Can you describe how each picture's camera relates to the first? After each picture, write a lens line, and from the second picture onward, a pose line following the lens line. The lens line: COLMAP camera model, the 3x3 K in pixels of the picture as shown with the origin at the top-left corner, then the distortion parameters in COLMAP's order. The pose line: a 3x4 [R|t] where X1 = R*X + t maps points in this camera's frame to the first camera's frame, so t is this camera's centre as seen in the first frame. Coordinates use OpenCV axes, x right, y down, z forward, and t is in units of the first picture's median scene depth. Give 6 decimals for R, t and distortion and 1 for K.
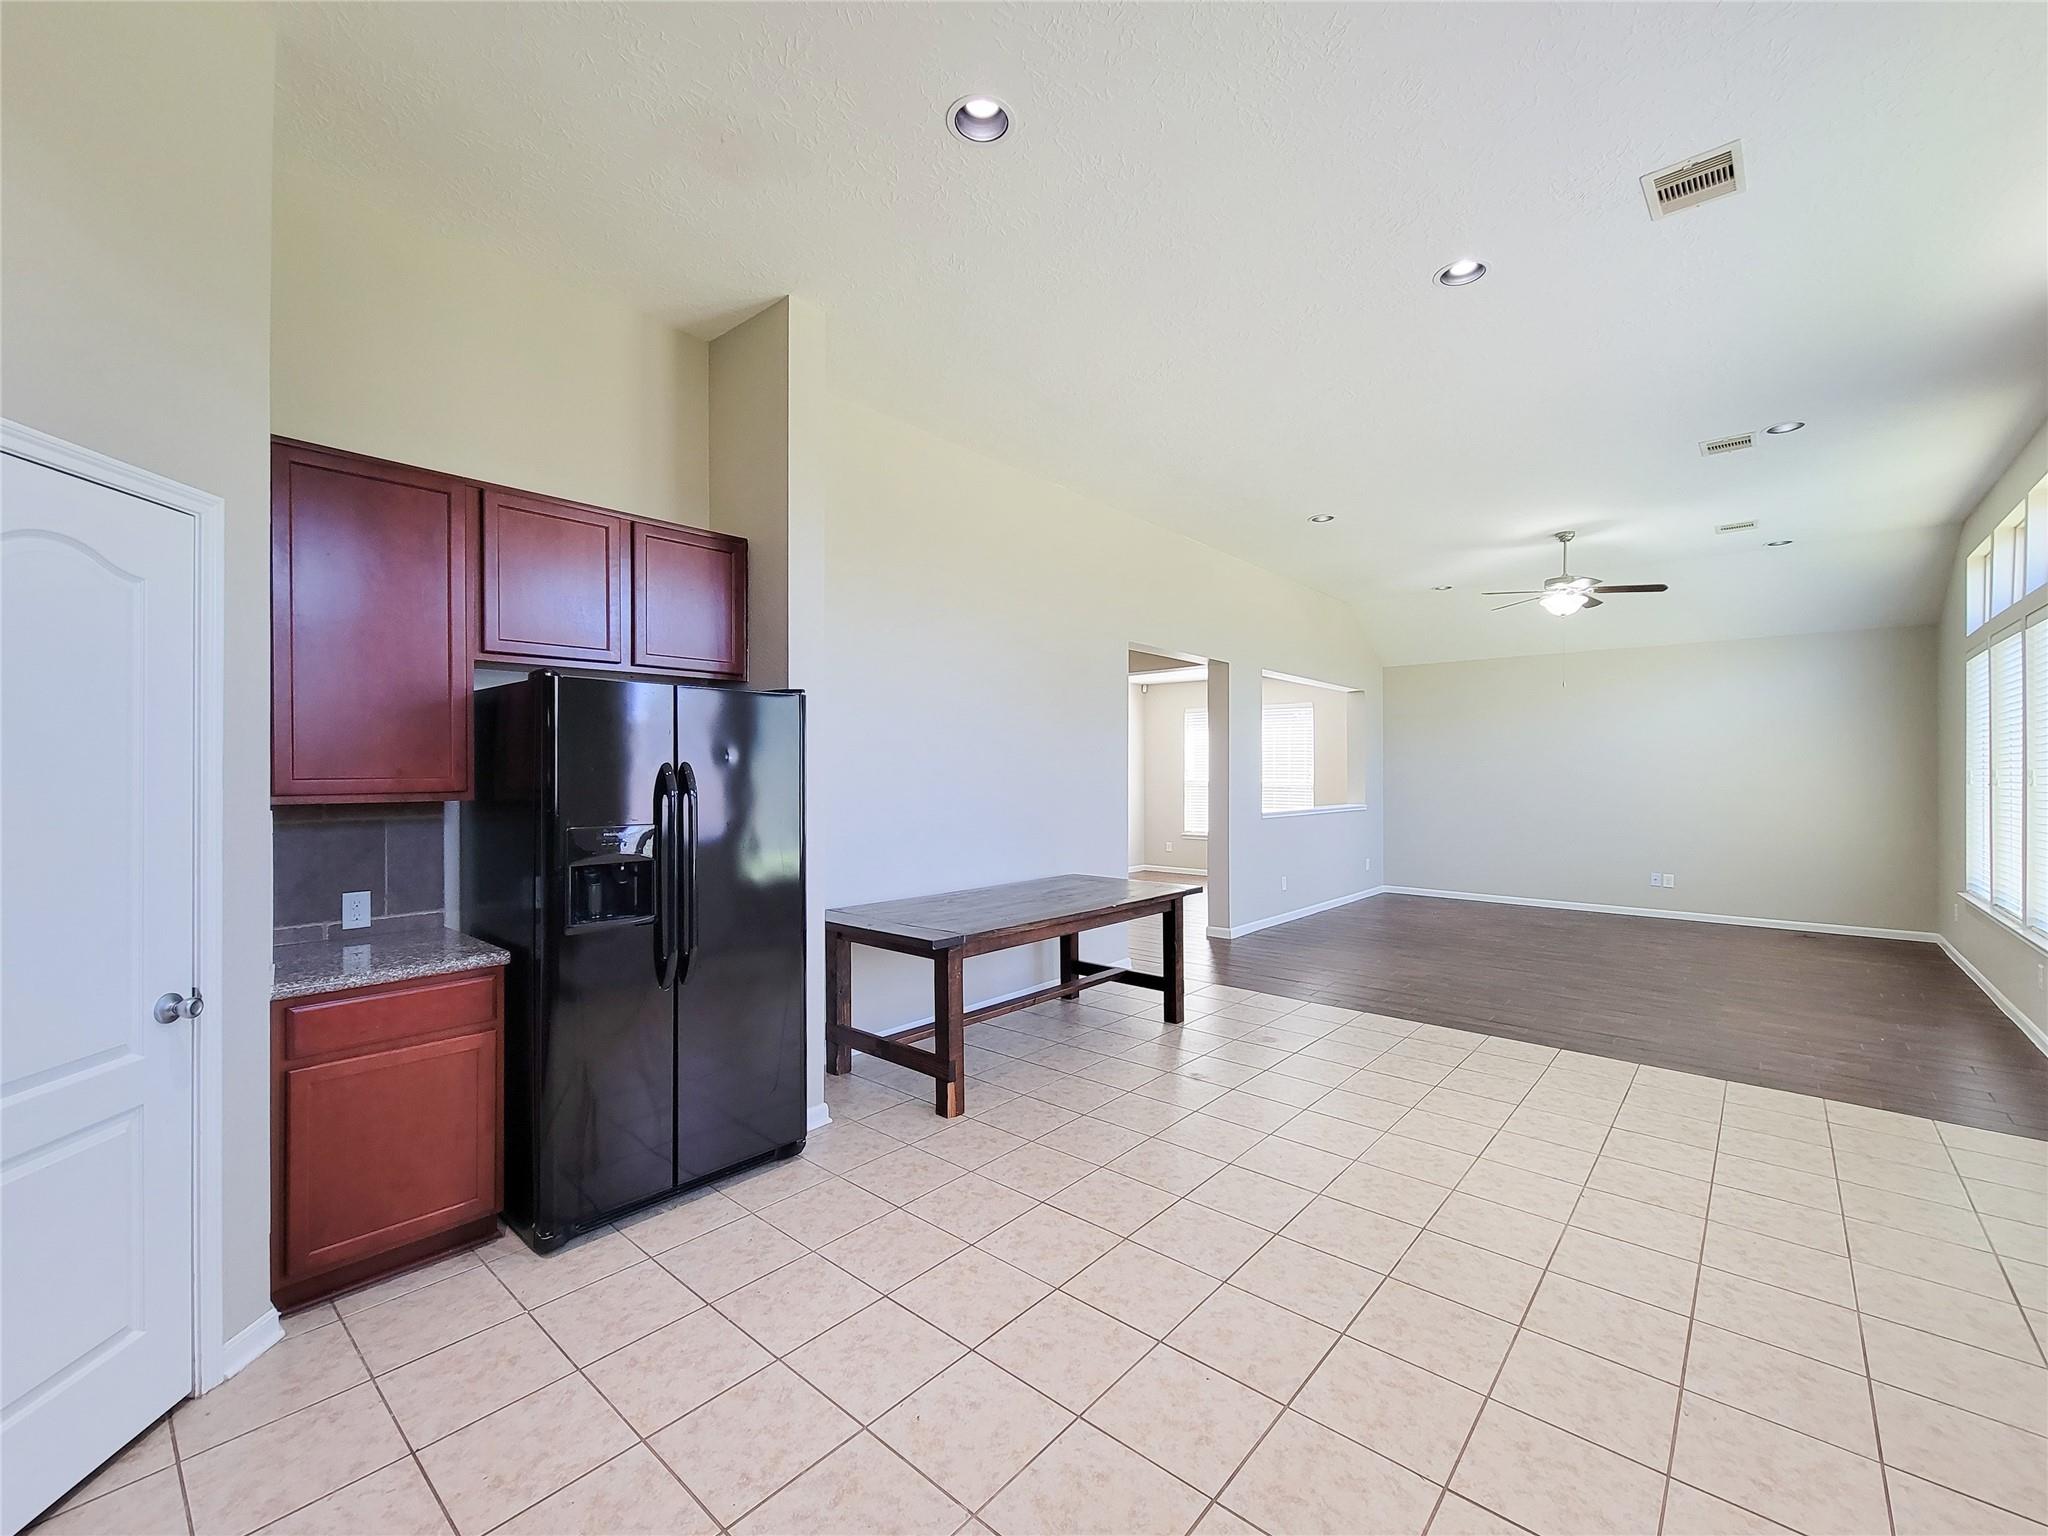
lens RADIAL K [[839.9, 0, 1002.5], [0, 839.9, 771.6], [0, 0, 1]] dist [0.003254, -0.003439]
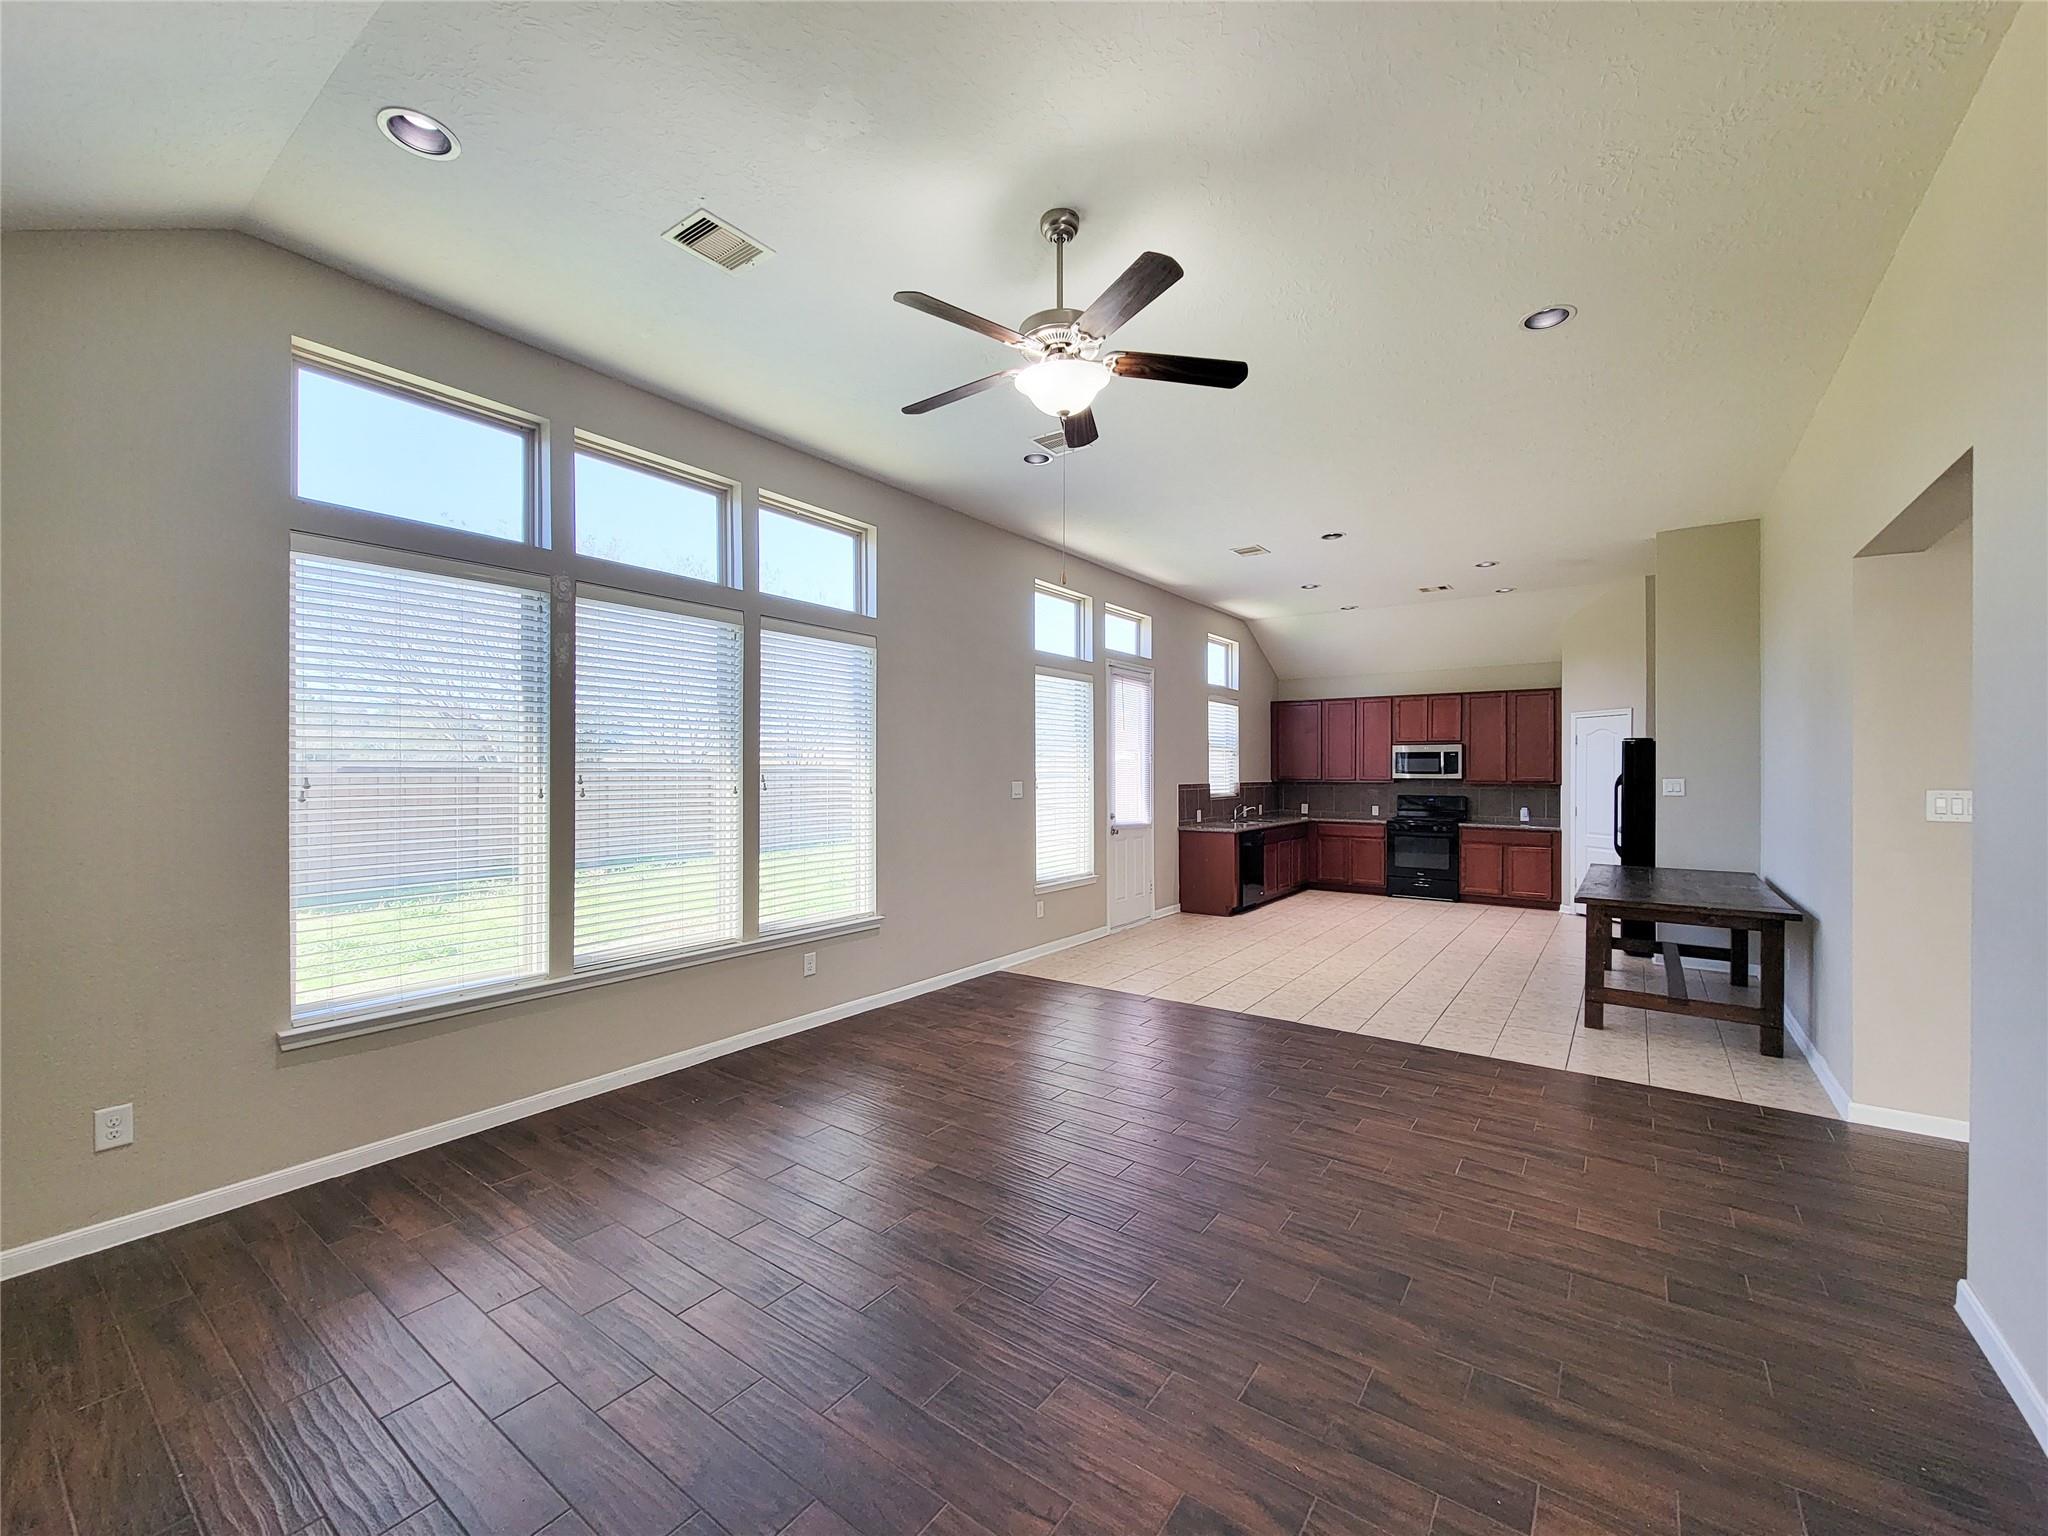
lens RADIAL K [[839.9, 0, 1027.7], [0, 839.9, 773.4], [0, 0, 1]] dist [0.003254, -0.003439]
pose [[-0.993081, -0.000102, -0.117428, 1.084714], [-0.000431, 0.999996, 0.002775, -0.005518], [0.117428, 0.002806, -0.993077, 2.103251]]
